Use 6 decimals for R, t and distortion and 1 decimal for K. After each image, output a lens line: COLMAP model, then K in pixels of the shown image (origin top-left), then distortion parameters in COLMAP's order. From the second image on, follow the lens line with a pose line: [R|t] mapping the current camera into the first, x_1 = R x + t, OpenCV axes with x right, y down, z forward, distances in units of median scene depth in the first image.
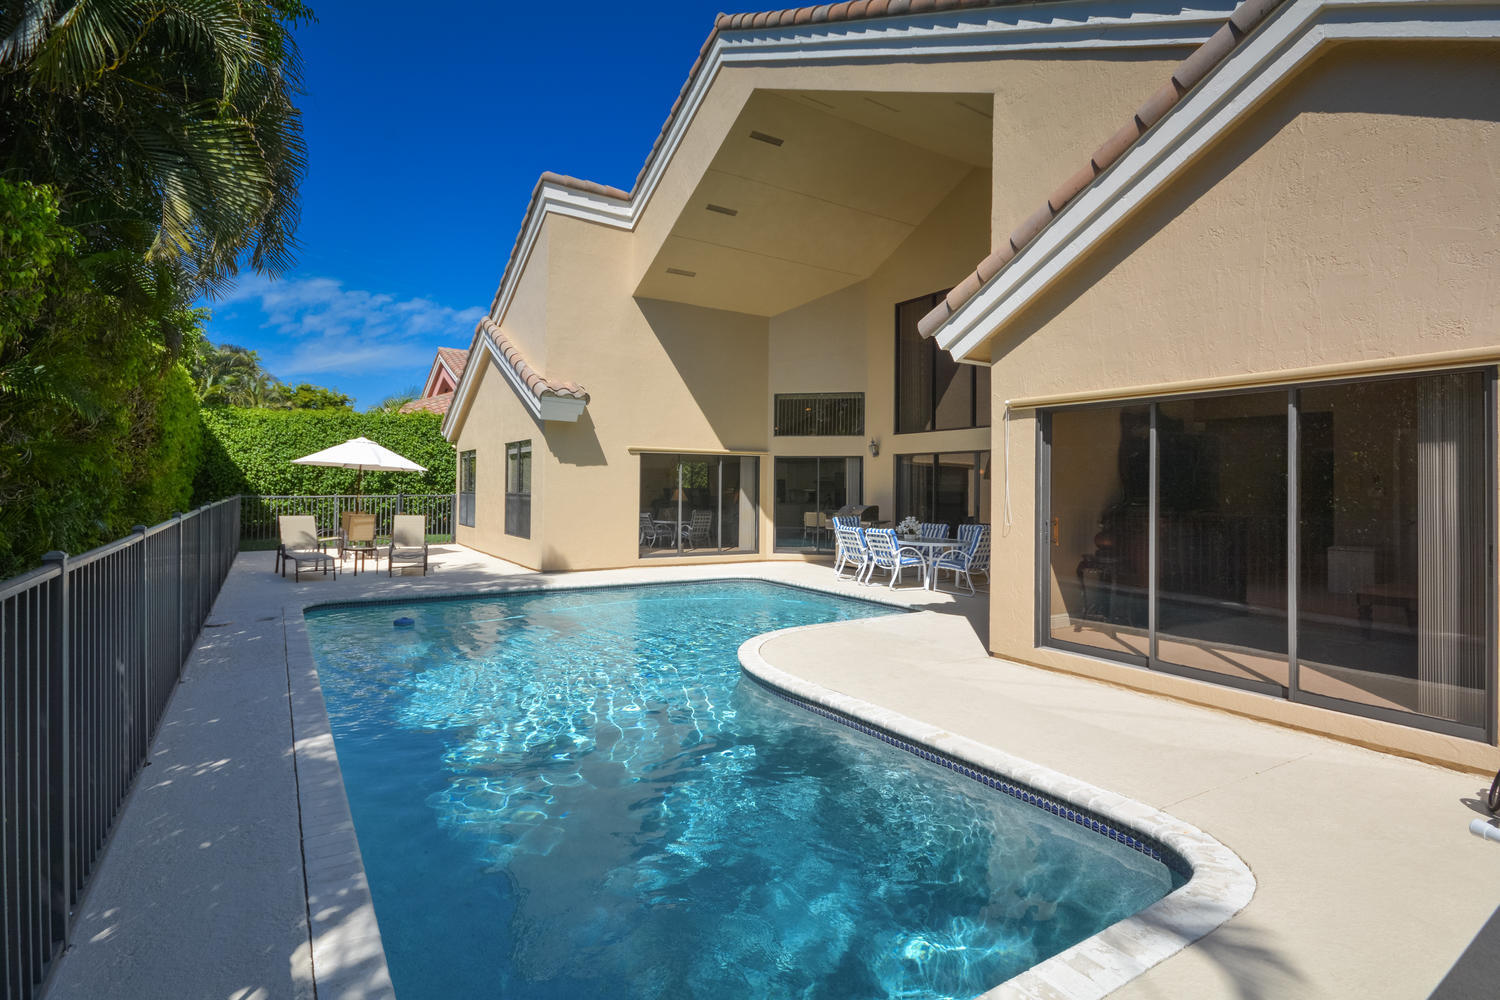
lens RADIAL K [[741.3, 0, 759.4], [0, 741.3, 491.6], [0, 0, 1]] dist [0.005675, -0.000568]
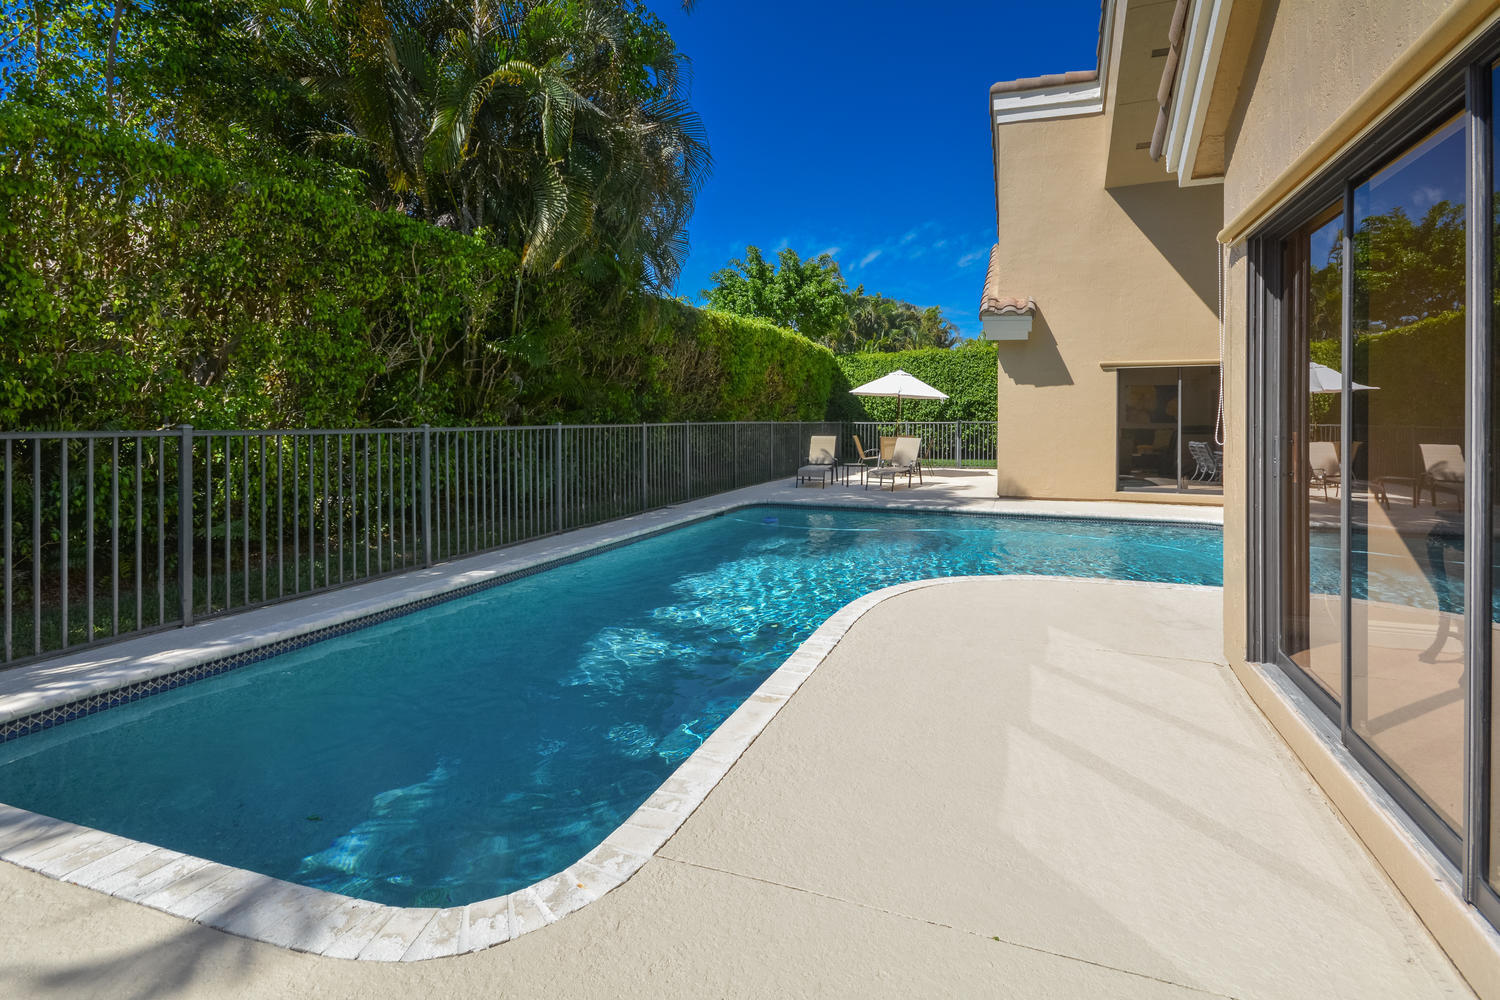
lens RADIAL K [[741.3, 0, 802.5], [0, 741.3, 430.3], [0, 0, 1]] dist [0.005675, -0.000568]
pose [[0.628646, 0.003564, -0.777683, 0.296668], [0.000736, 0.999986, 0.005177, 0.015511], [0.777691, -0.003827, 0.628635, 0.186883]]
